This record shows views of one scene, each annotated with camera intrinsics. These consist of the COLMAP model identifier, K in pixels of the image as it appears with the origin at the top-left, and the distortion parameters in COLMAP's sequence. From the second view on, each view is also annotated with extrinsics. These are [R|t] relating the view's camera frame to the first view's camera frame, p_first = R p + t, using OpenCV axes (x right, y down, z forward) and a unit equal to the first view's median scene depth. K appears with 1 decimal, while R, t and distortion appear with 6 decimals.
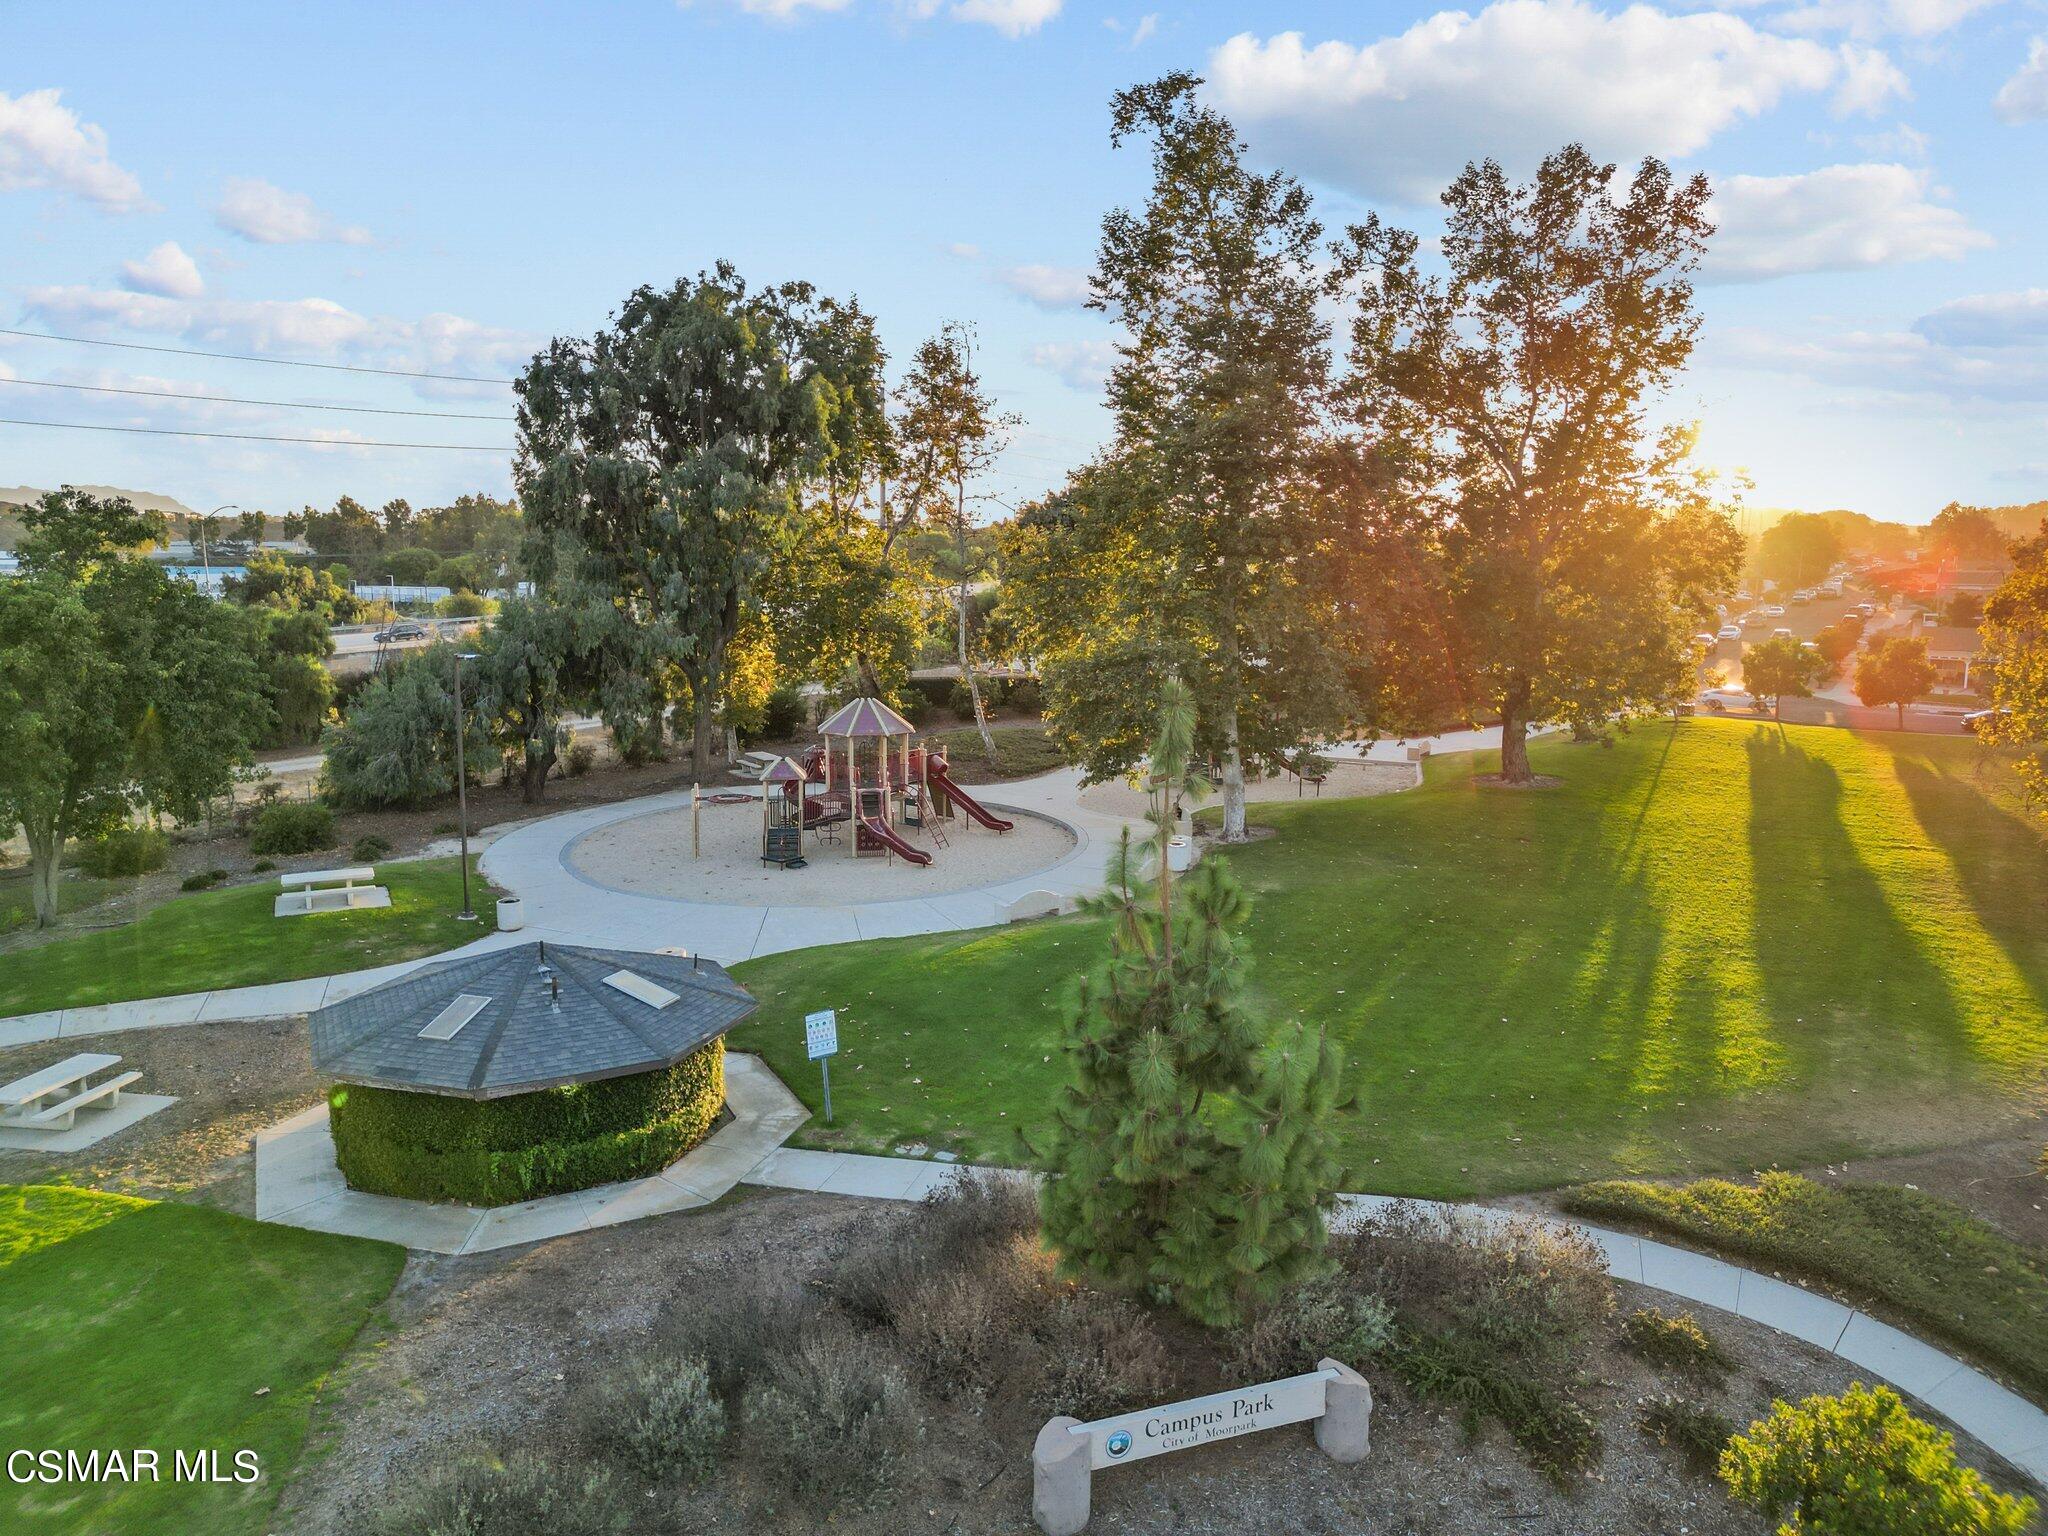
lens RADIAL K [[1371.4, 0, 1024.0], [0, 1371.4, 768.0], [0, 0, 1]] dist [0.006554, 0.001938]
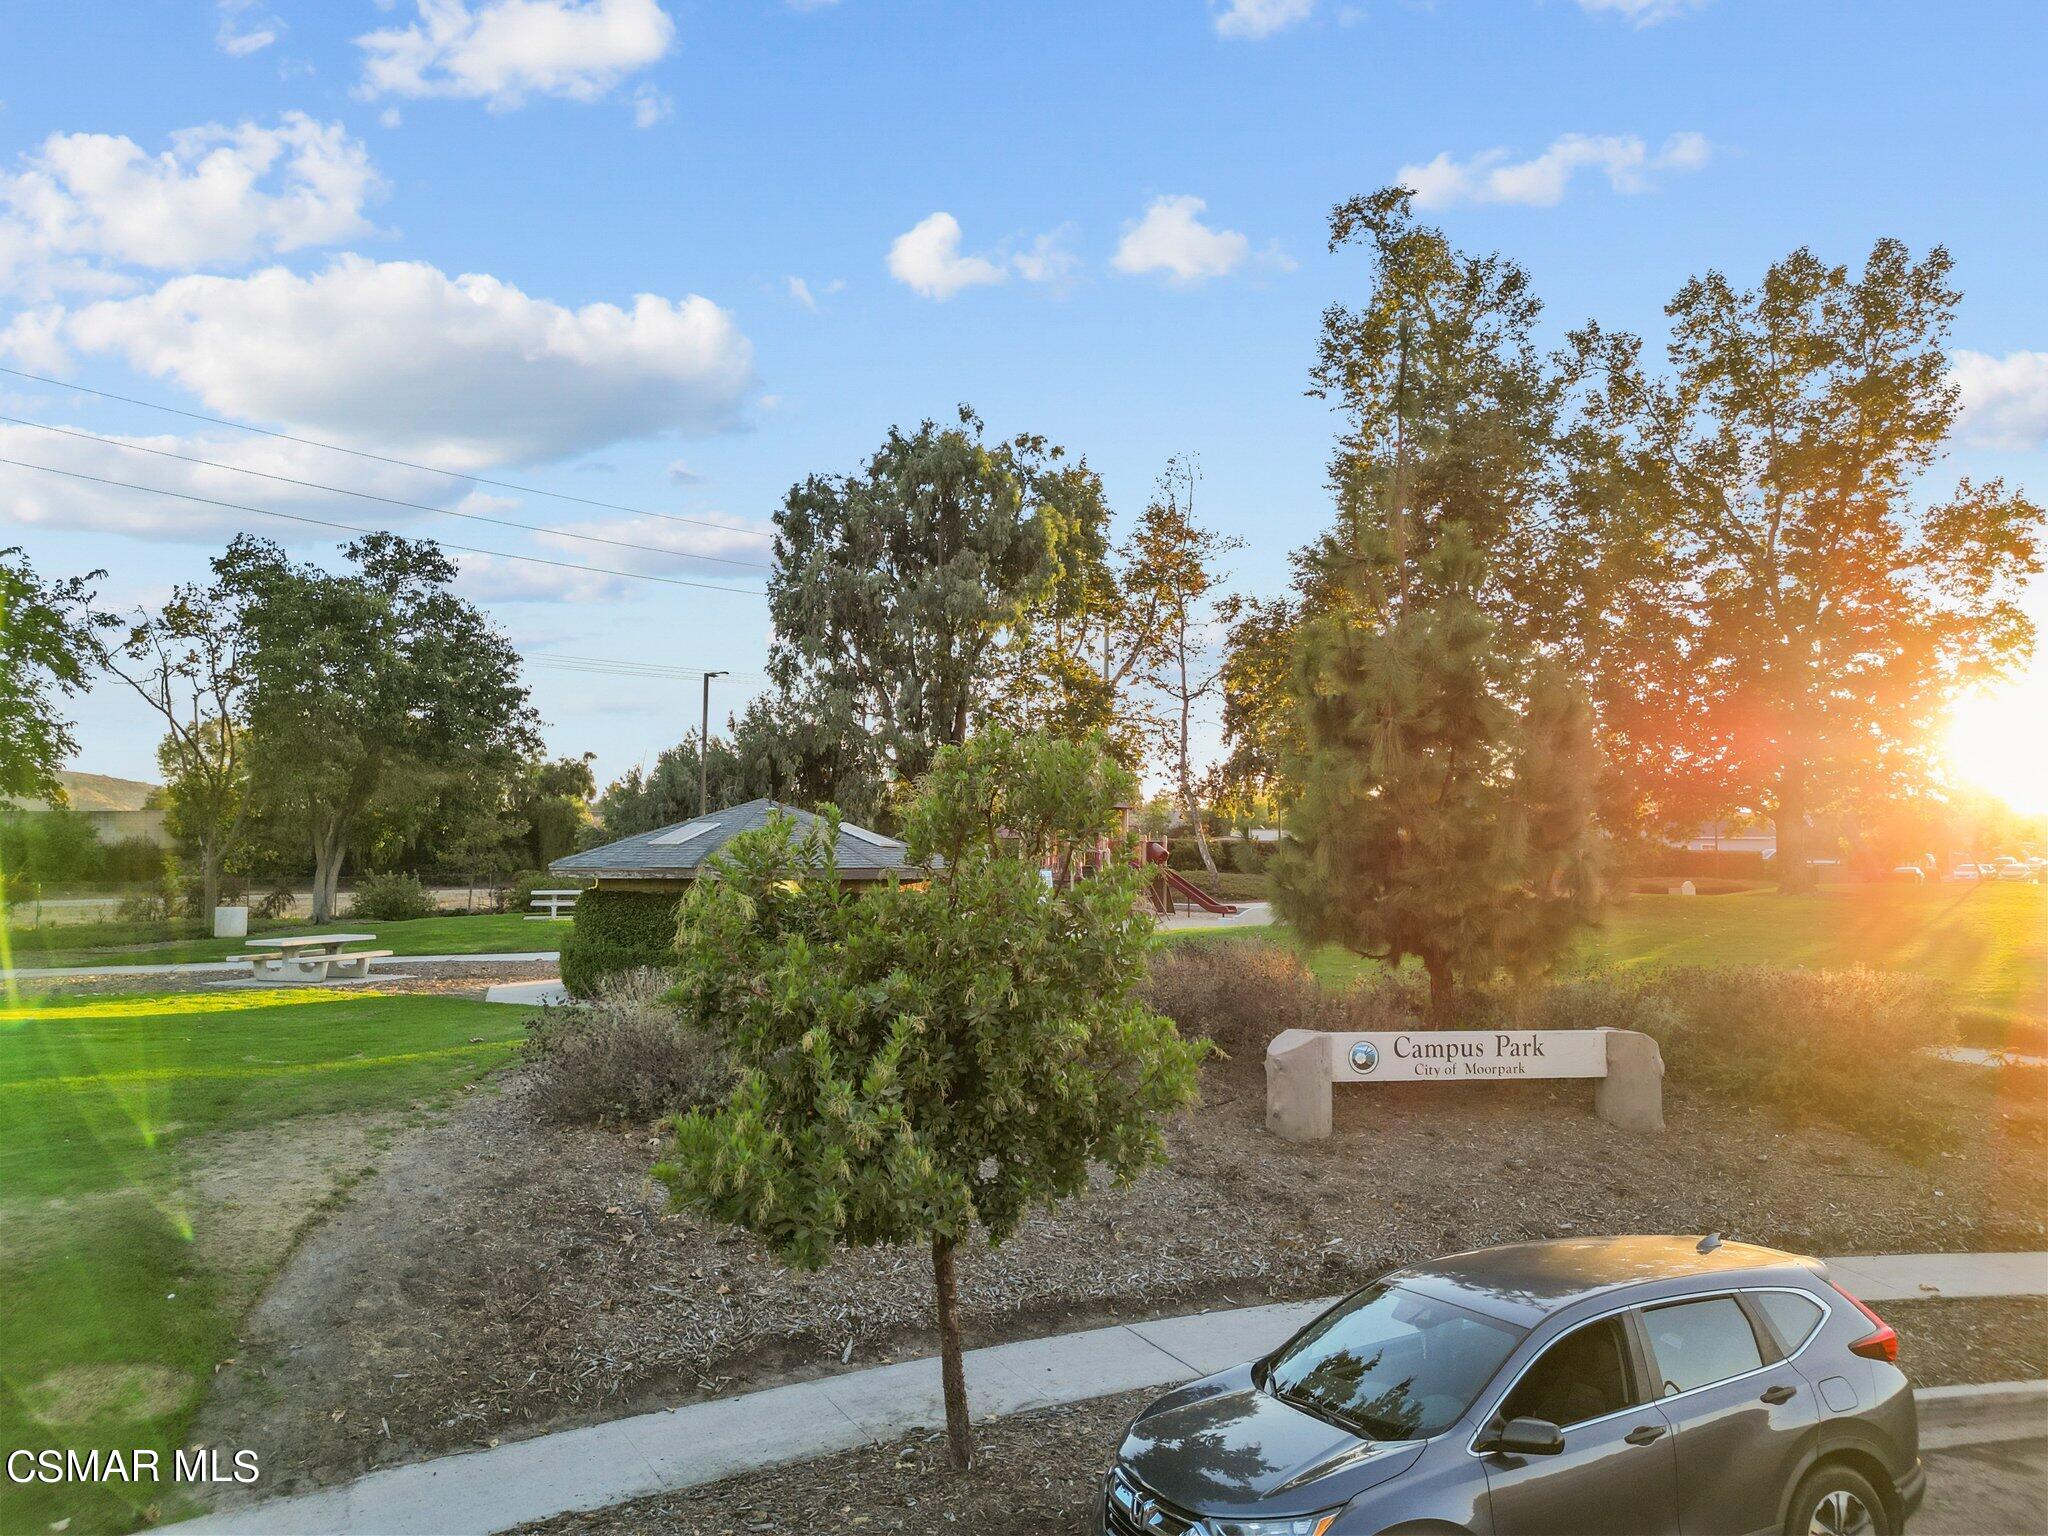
lens RADIAL K [[1369.7, 0, 1024.0], [0, 1369.7, 768.0], [0, 0, 1]] dist [0.038987, -0.049510]
pose [[0.987386, -0.004033, -0.158280, -0.001790], [-0.029265, 0.977802, -0.207476, 0.141025], [0.155603, 0.209491, 0.965350, 0.018643]]
